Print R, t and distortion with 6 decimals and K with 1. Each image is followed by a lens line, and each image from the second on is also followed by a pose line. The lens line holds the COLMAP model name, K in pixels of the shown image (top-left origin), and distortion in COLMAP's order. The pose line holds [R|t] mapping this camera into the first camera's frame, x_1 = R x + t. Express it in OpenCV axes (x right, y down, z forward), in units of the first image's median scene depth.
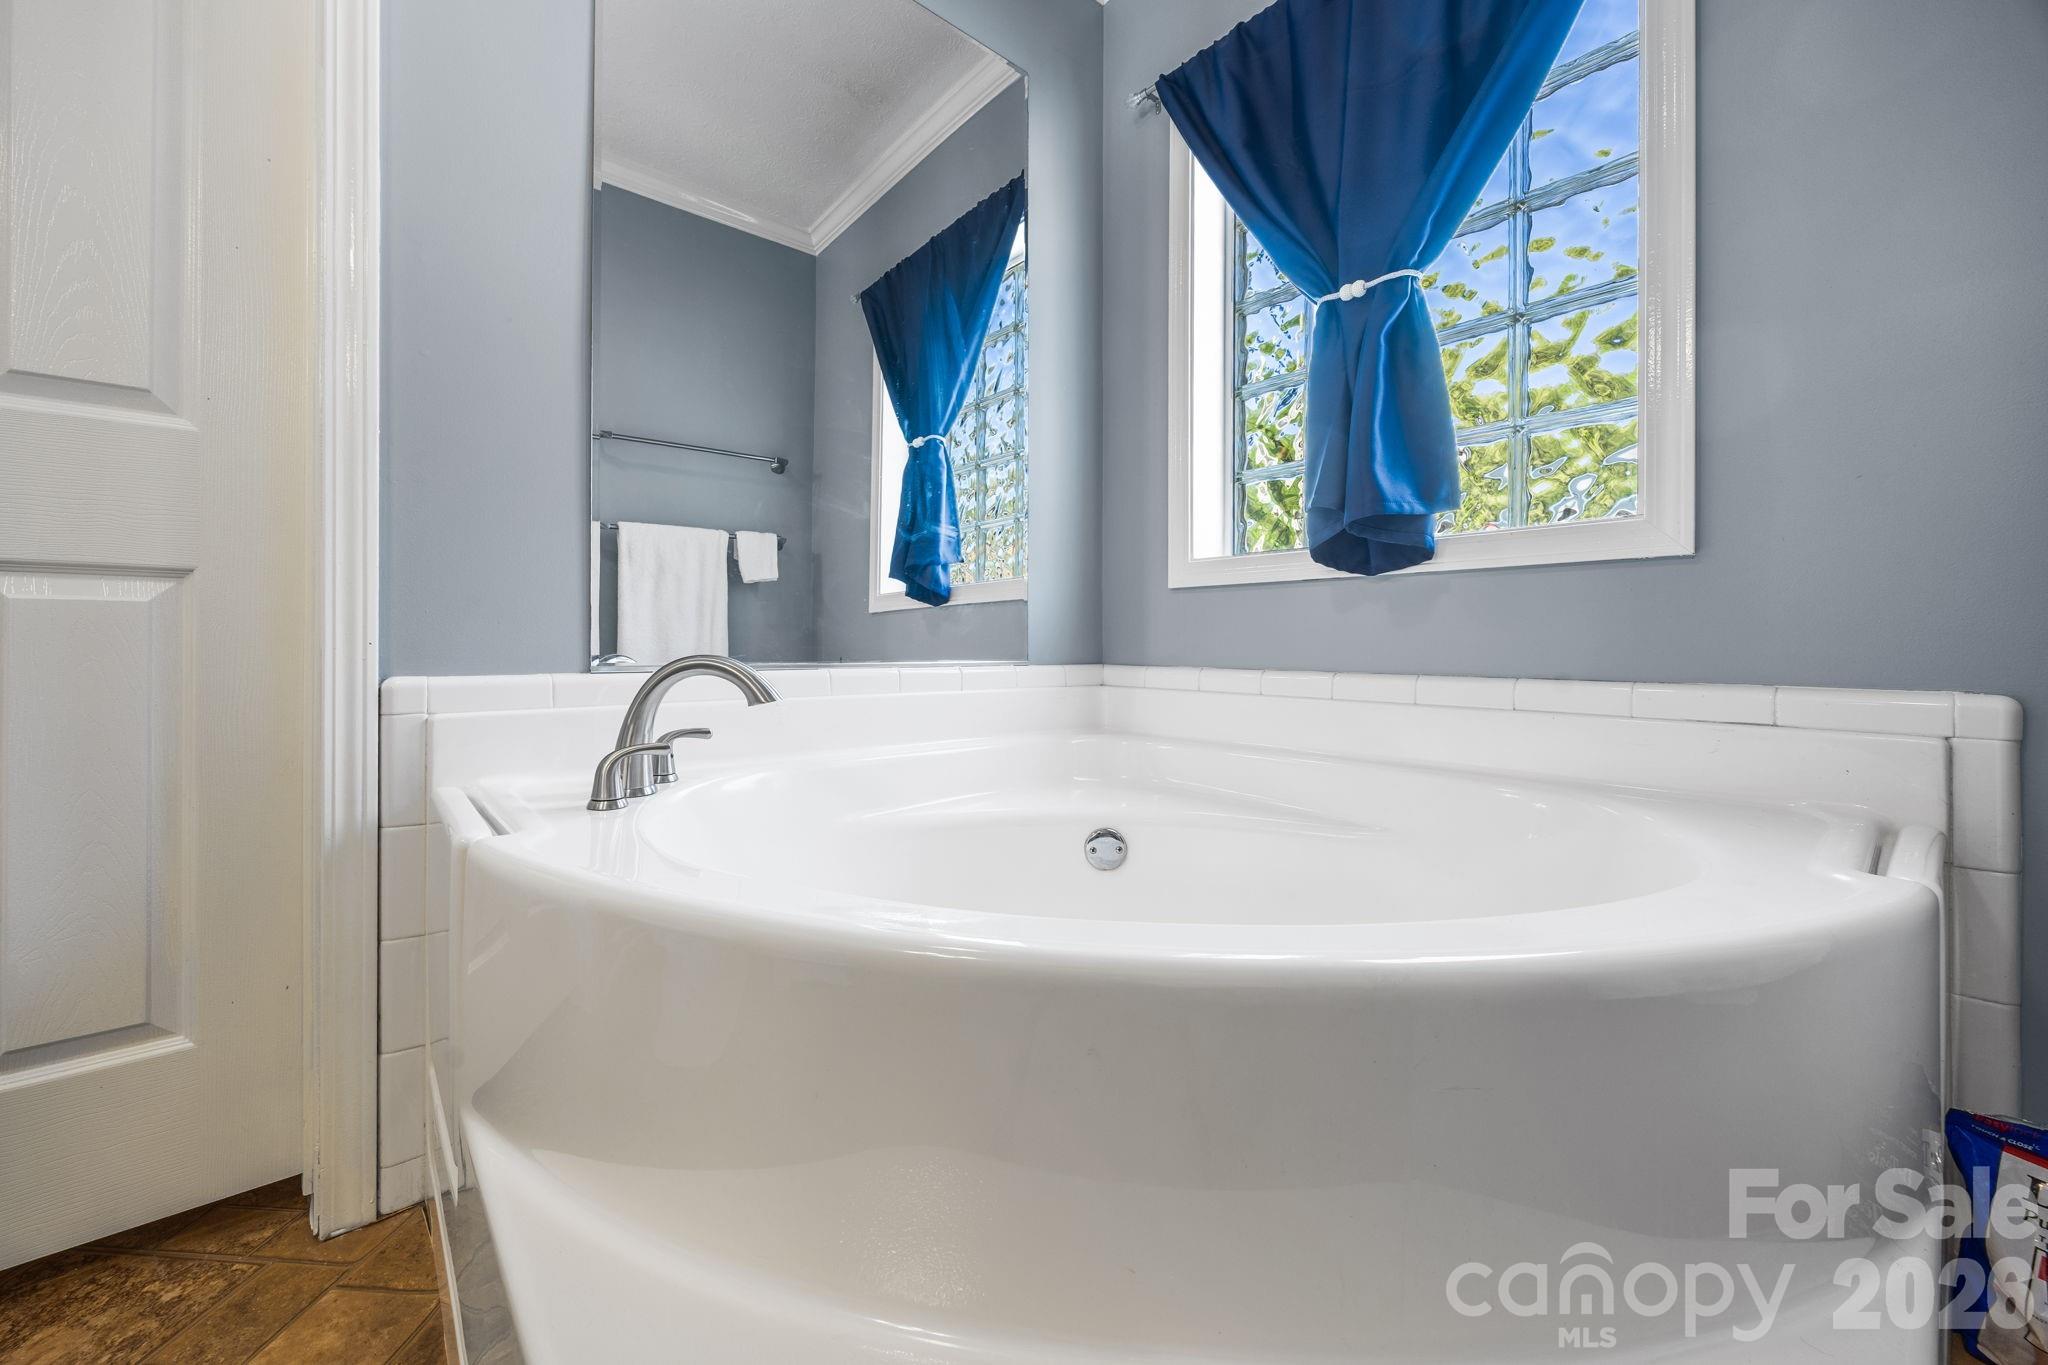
lens RADIAL K [[792.6, 0, 1021.6], [0, 792.6, 650.6], [0, 0, 1]] dist [-0.000778, 0.001116]
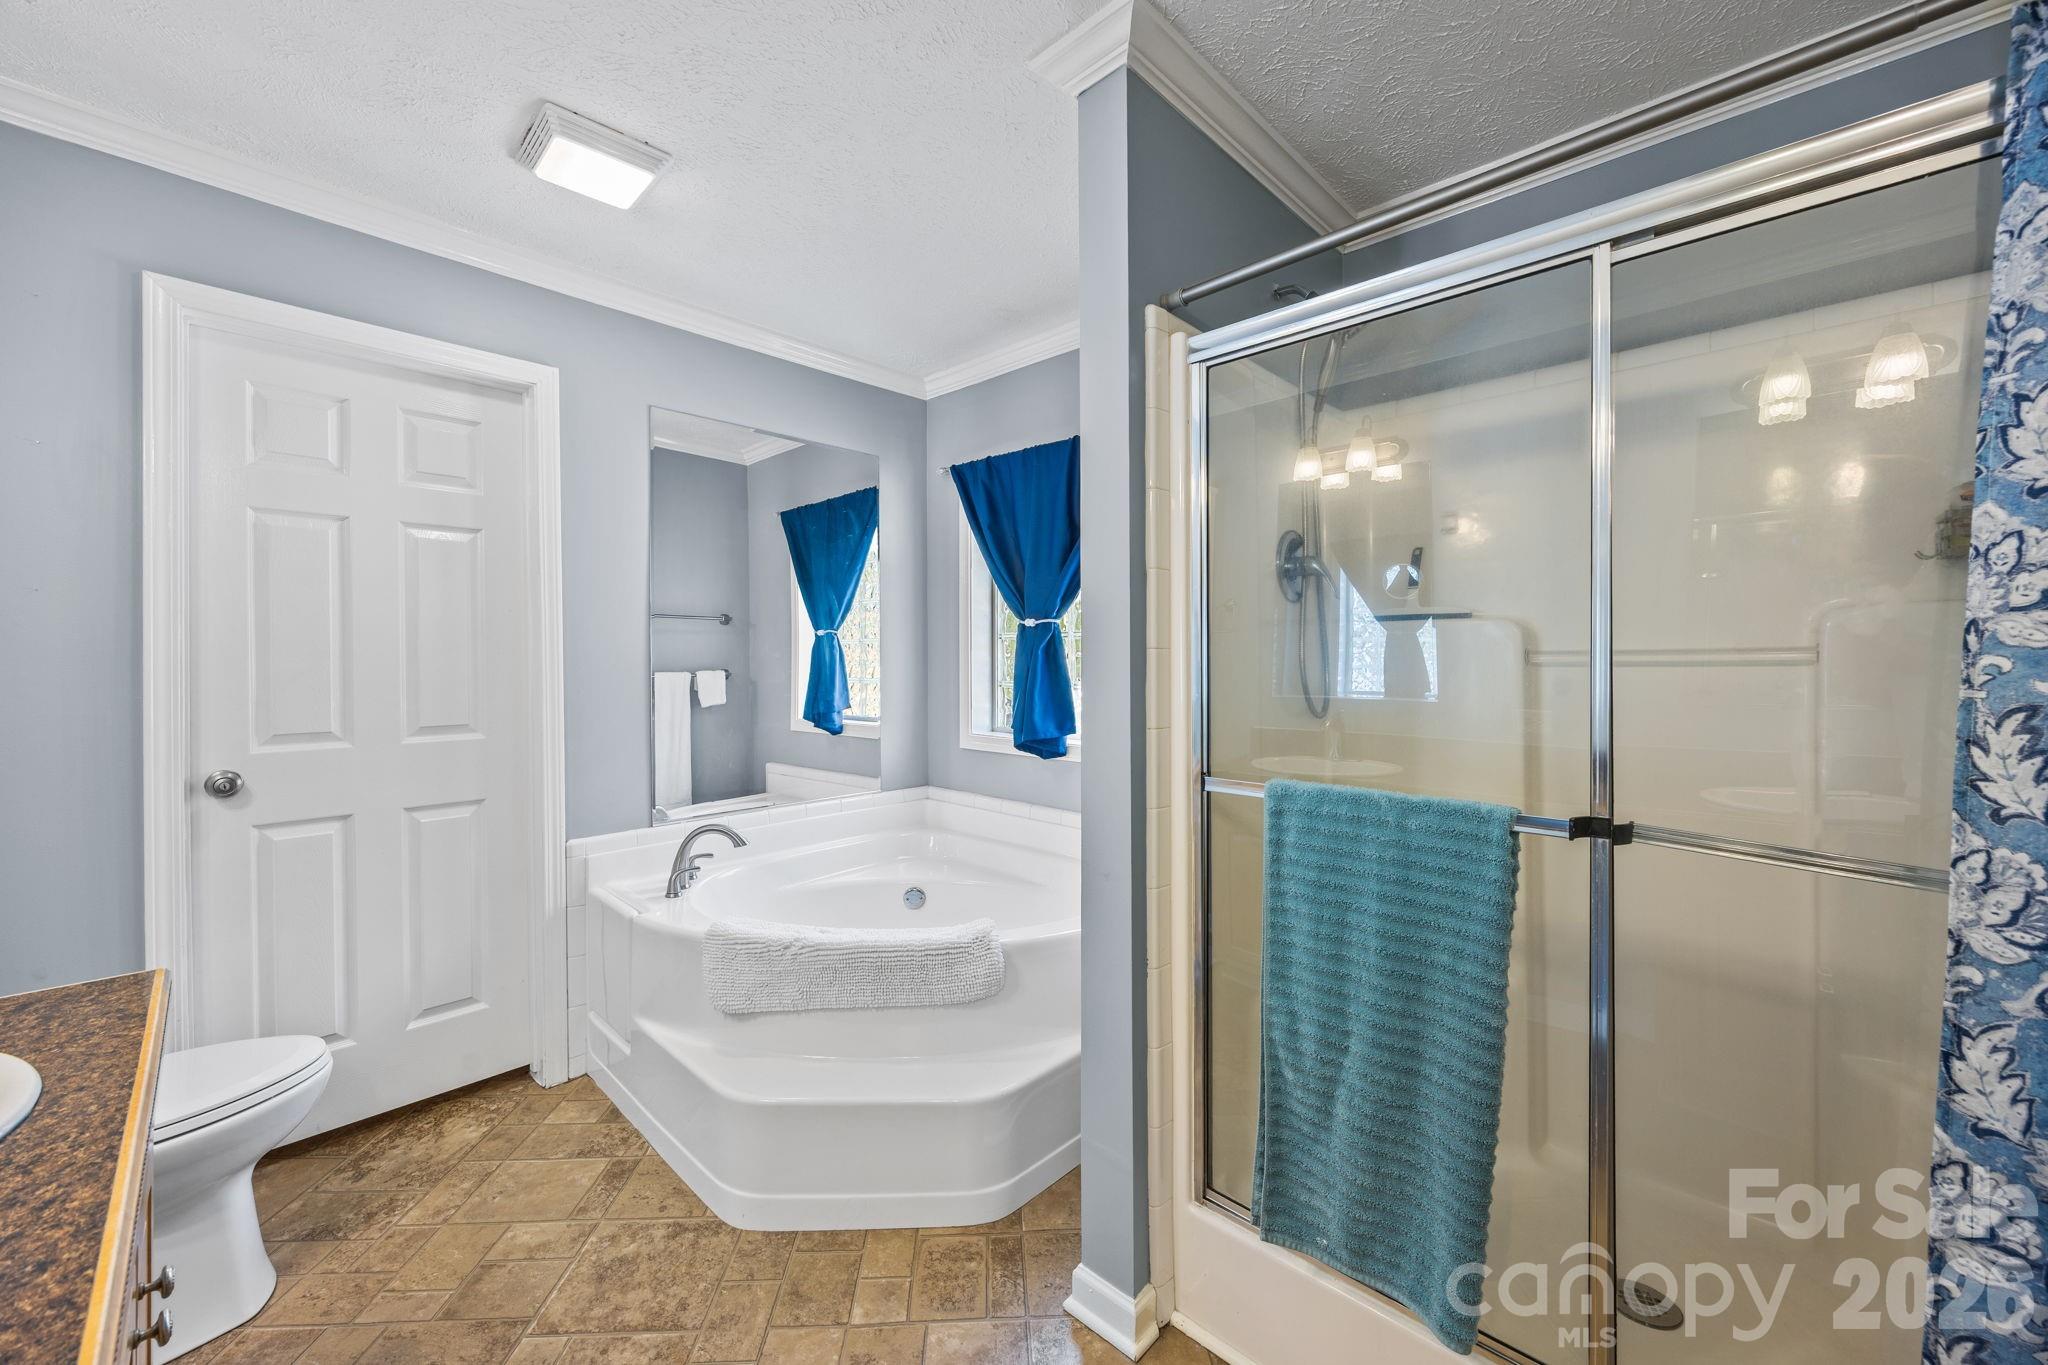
lens RADIAL K [[792.6, 0, 1028.1], [0, 792.6, 668.4], [0, 0, 1]] dist [-0.000778, 0.001116]
pose [[0.995069, -0.006428, 0.098976, 0.164861], [0.003992, 0.999685, 0.024797, -0.306686], [-0.099105, -0.024279, 0.994781, -0.816850]]
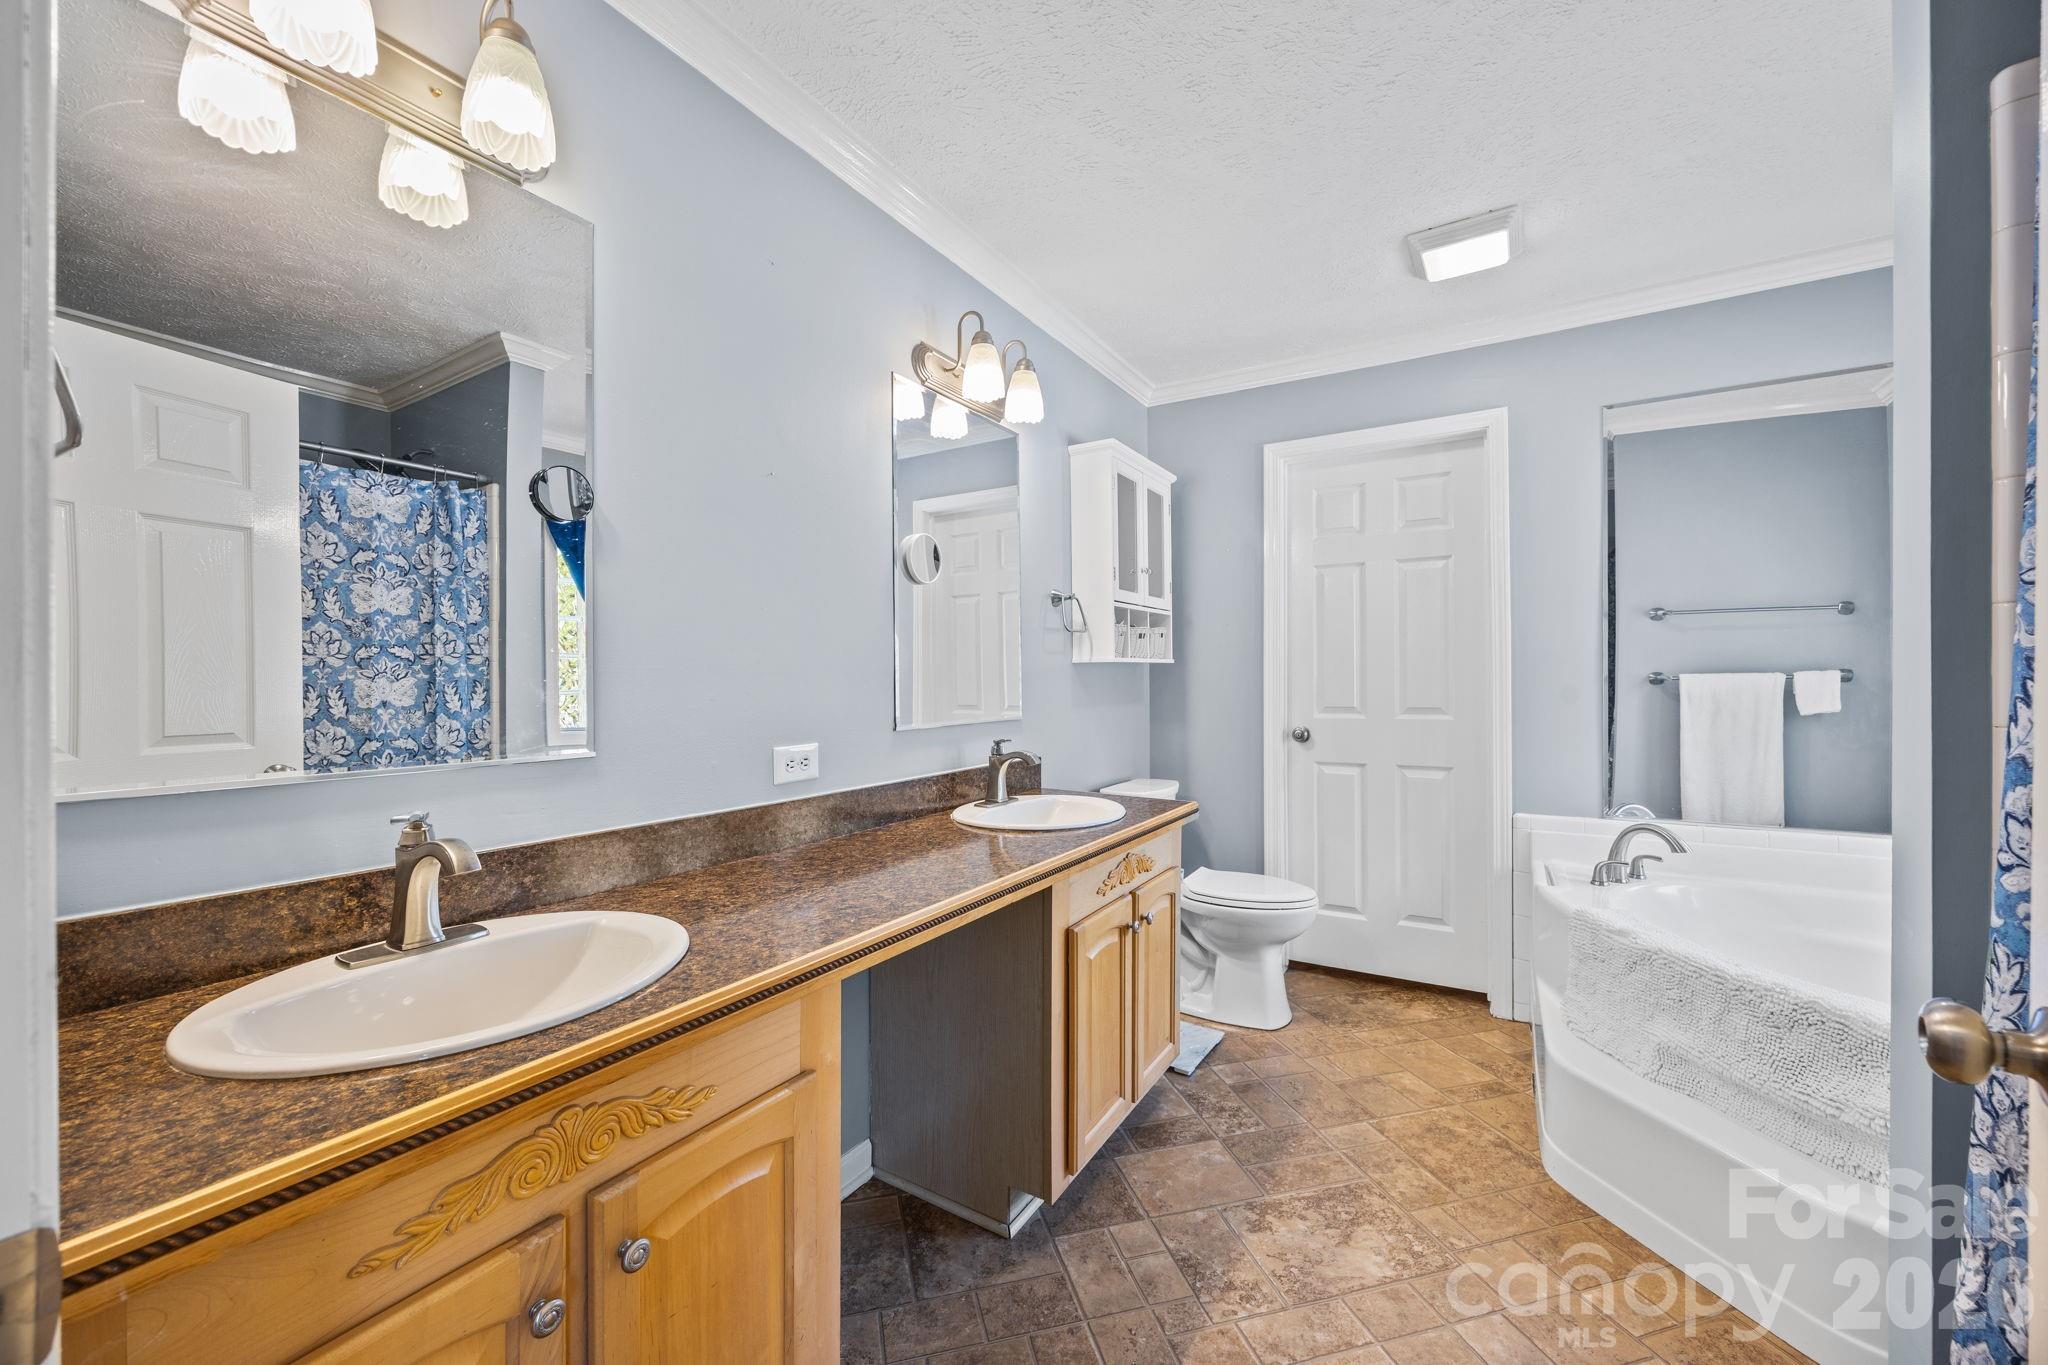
lens RADIAL K [[792.6, 0, 1002.3], [0, 792.6, 693.1], [0, 0, 1]] dist [-0.000778, 0.001116]
pose [[0.288901, 0.011856, -0.957286, 0.720840], [0.020738, 0.999611, 0.018639, -0.268553], [0.957134, -0.025237, 0.288543, -0.810827]]
